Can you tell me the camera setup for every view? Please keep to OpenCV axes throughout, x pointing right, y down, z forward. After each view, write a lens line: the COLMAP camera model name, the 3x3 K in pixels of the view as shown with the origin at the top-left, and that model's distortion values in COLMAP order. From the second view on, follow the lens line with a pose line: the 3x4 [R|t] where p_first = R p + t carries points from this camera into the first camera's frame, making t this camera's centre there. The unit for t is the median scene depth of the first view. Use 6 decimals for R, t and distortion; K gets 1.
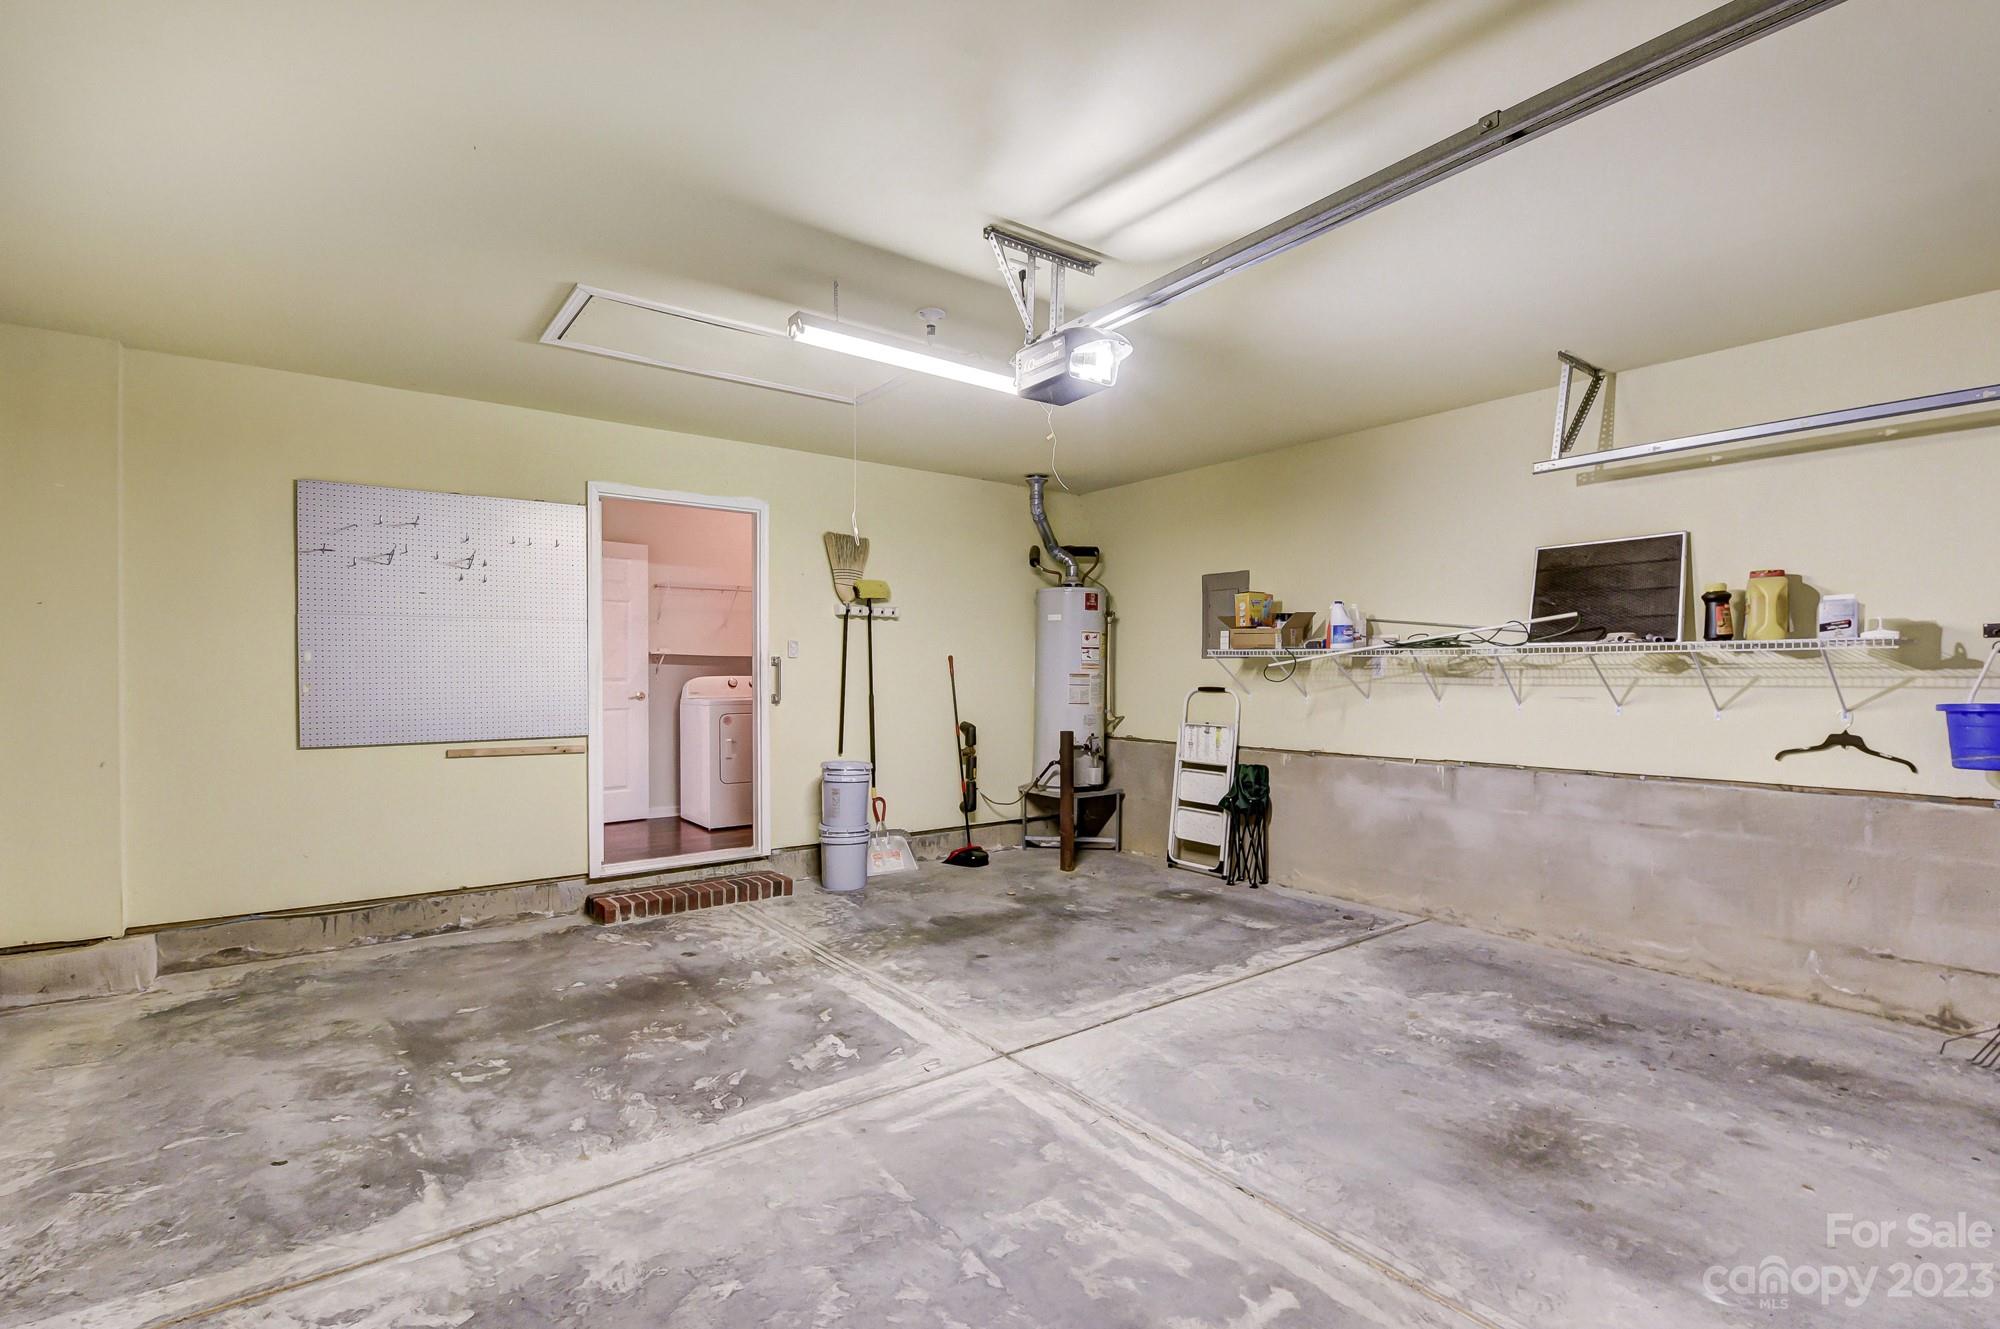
lens RADIAL K [[876.2, 0, 1014.1], [0, 876.2, 675.2], [0, 0, 1]] dist [-0.003350, -0.006830]
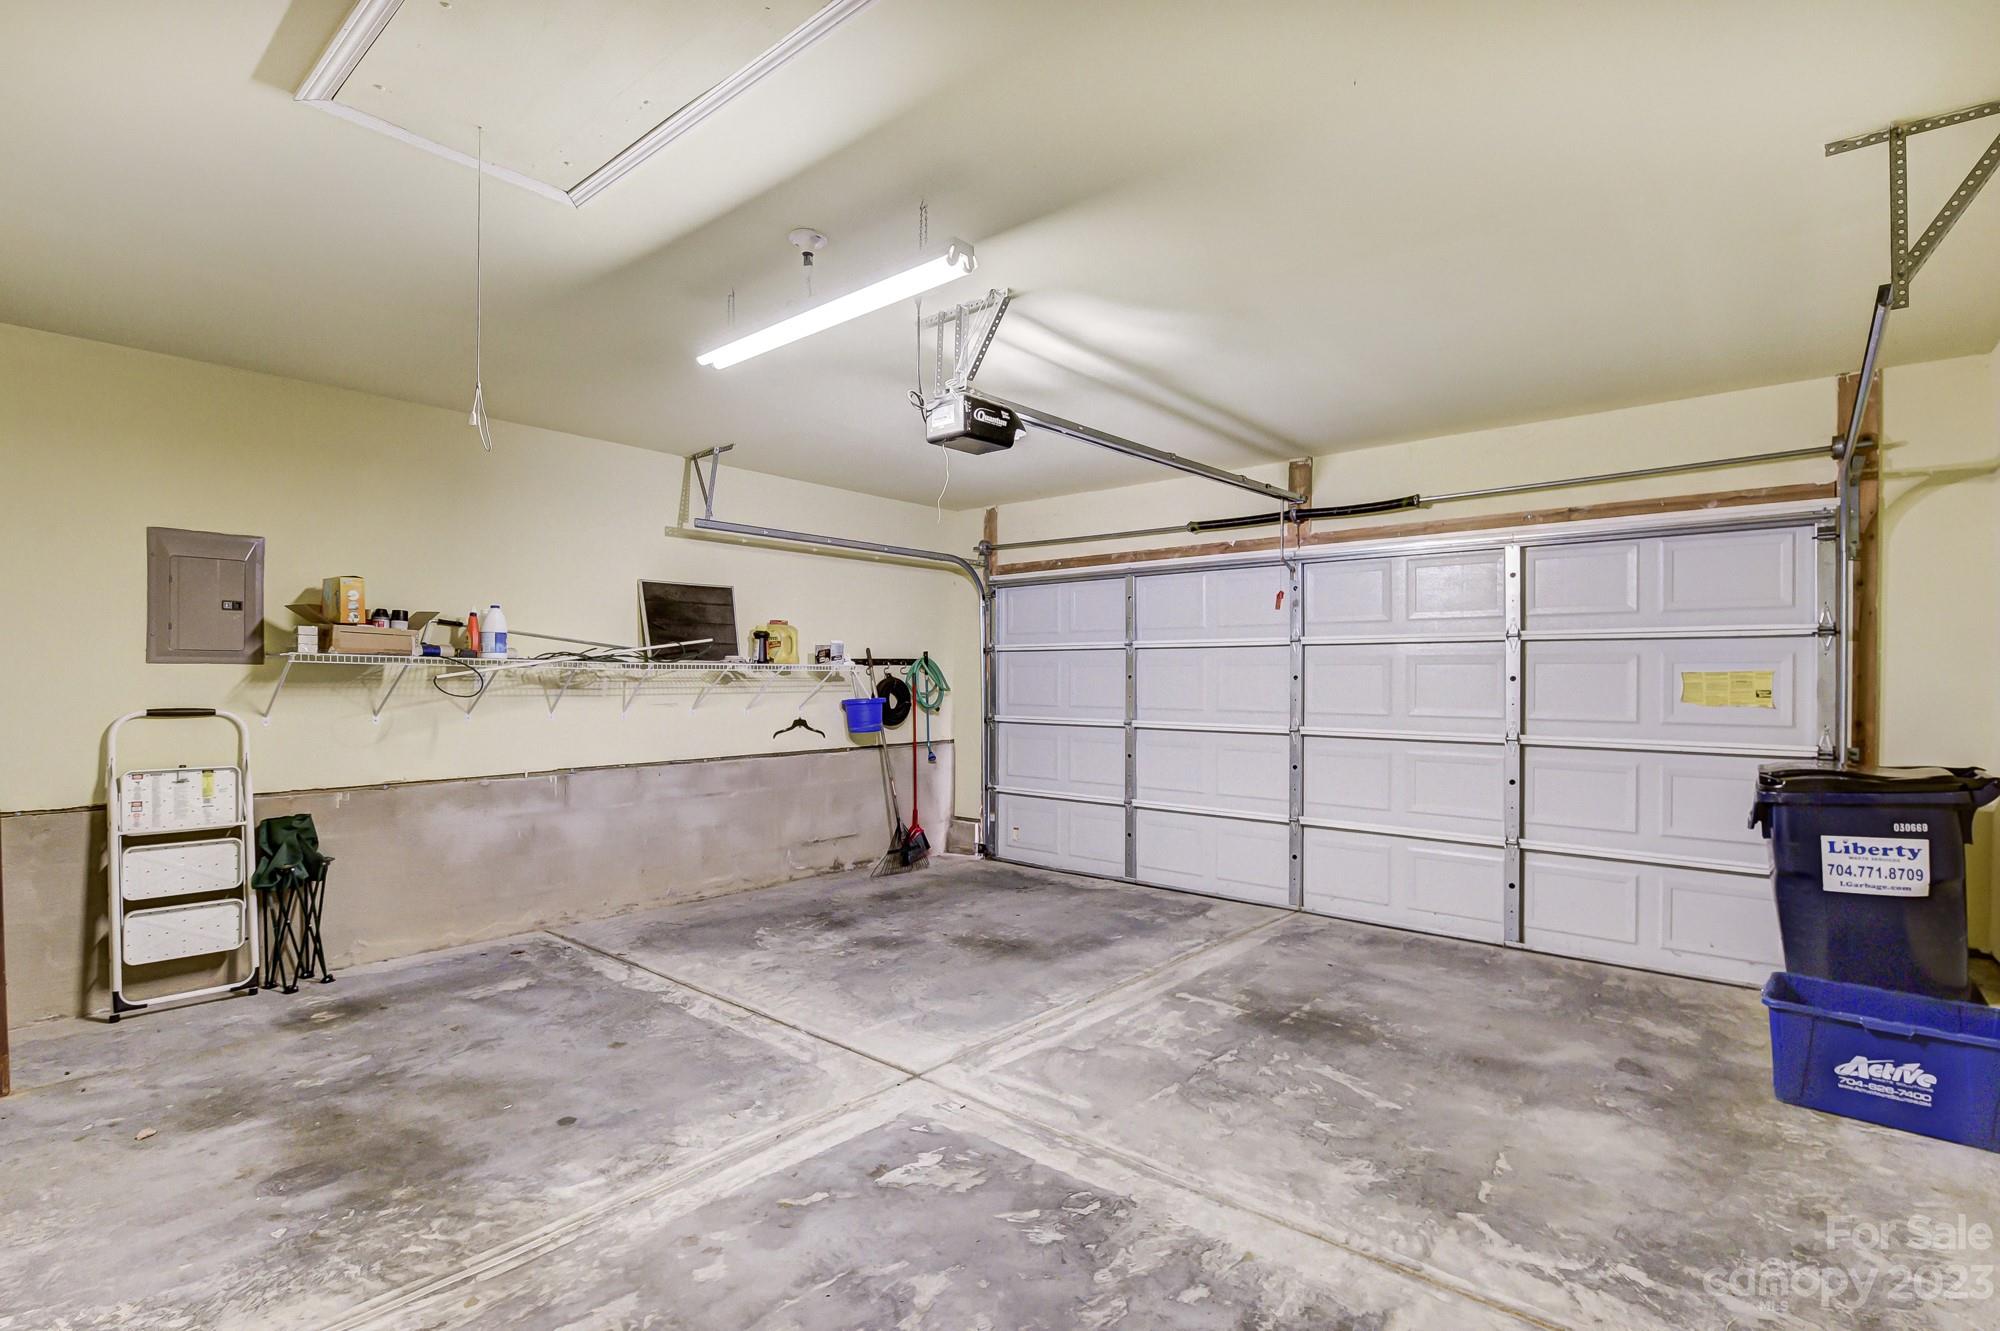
lens RADIAL K [[876.2, 0, 1014.1], [0, 876.2, 676.2], [0, 0, 1]] dist [-0.003350, -0.006830]
pose [[-0.163231, 0.002288, 0.986585, -0.773289], [0.001190, 0.999997, -0.002122, -0.012489], [-0.986587, 0.000828, -0.163233, 0.808436]]
